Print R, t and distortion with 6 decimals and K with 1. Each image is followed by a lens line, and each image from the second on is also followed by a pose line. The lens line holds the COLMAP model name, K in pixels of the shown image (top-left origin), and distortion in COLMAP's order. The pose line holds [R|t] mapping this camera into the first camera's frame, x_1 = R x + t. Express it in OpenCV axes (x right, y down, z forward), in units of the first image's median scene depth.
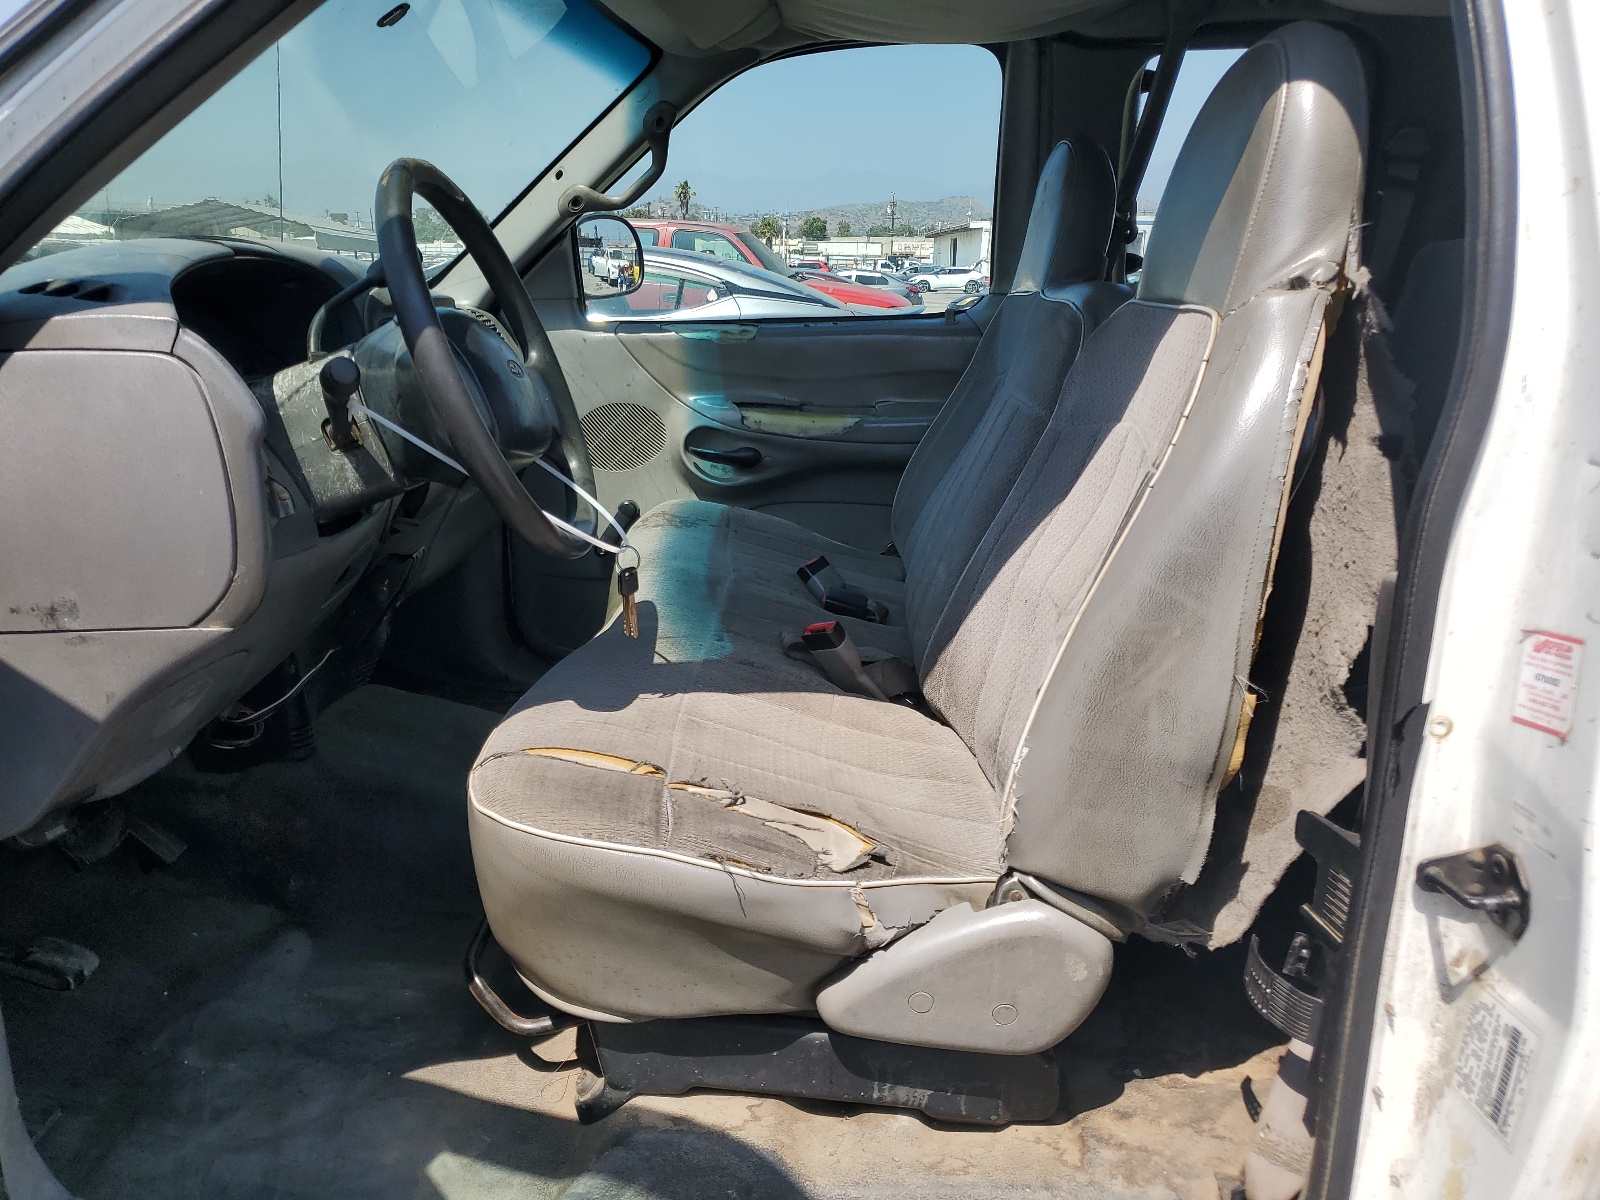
lens RADIAL K [[1290.3, 0, 800.0], [0, 1290.3, 600.0], [0, 0, 1]] dist [0.009403, 0.000107]
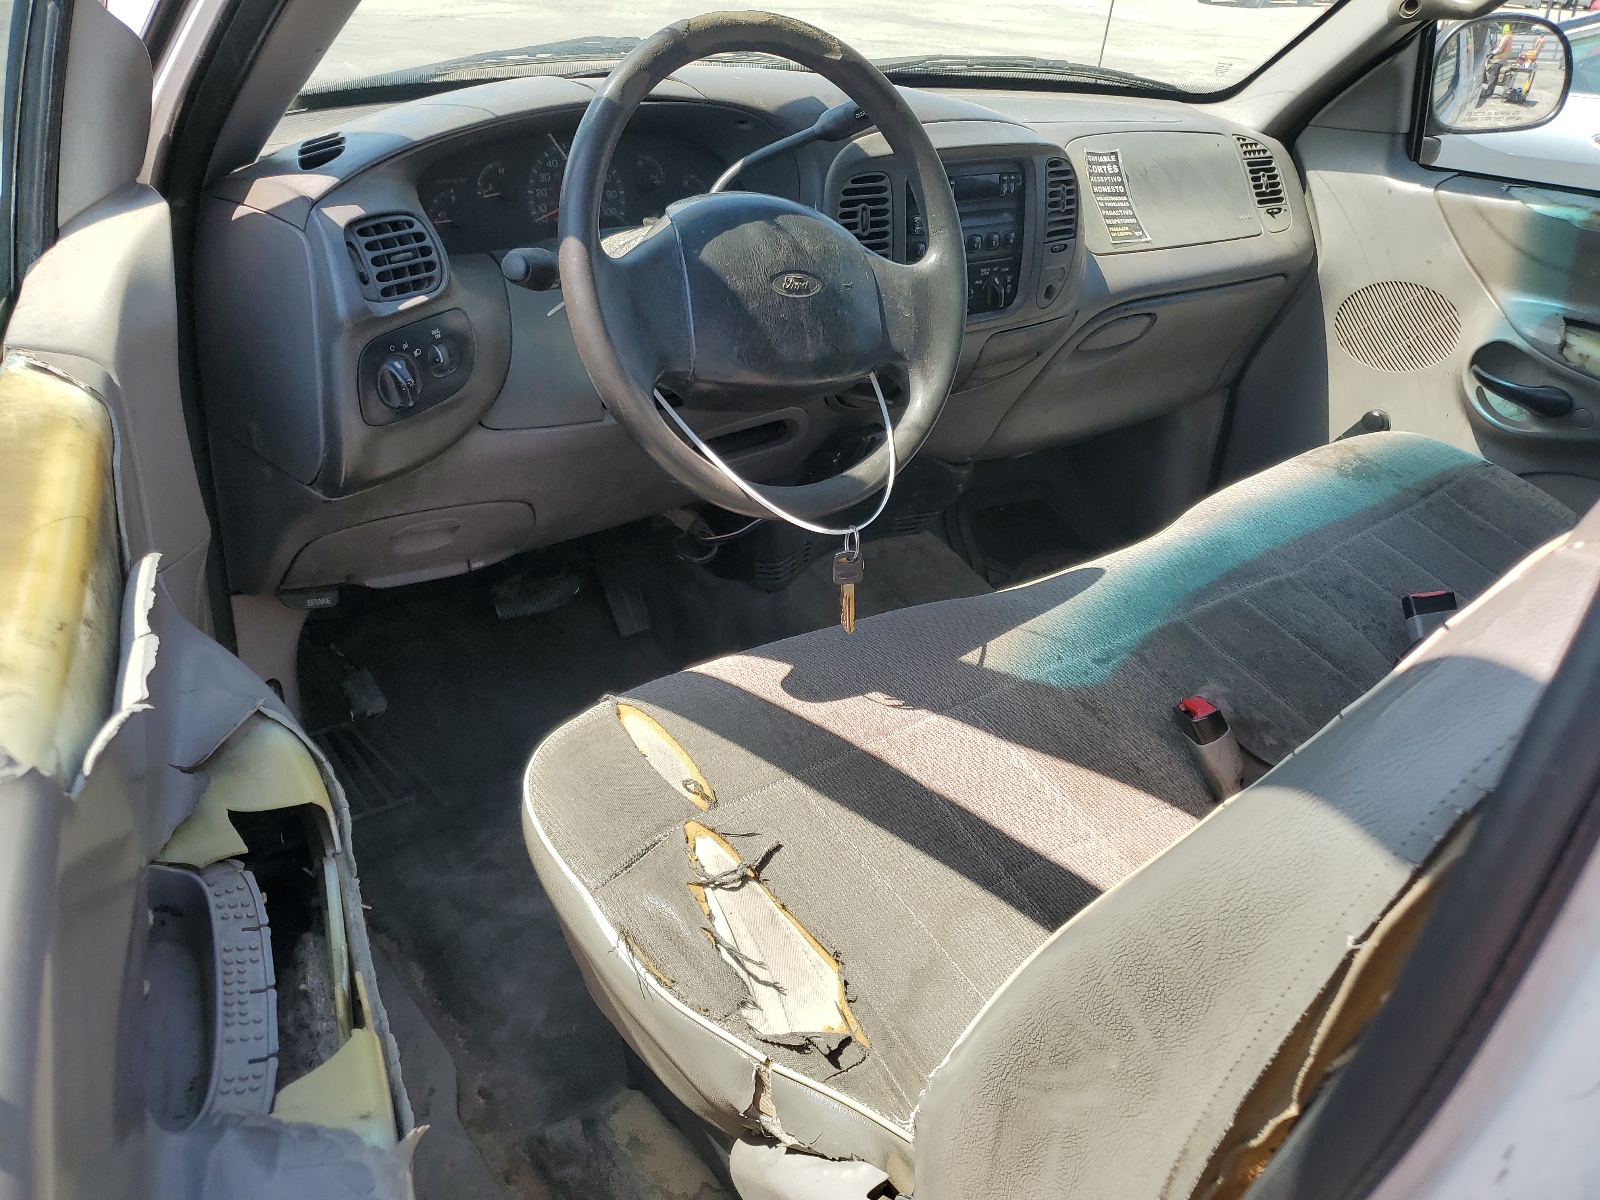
lens RADIAL K [[1290.3, 0, 800.0], [0, 1290.3, 600.0], [0, 0, 1]] dist [0.009403, 0.000107]
pose [[0.642955, 0.387148, -0.660852, 0.208864], [-0.246486, 0.921529, 0.300050, -0.123956], [0.725158, -0.030027, 0.687928, 0.219097]]
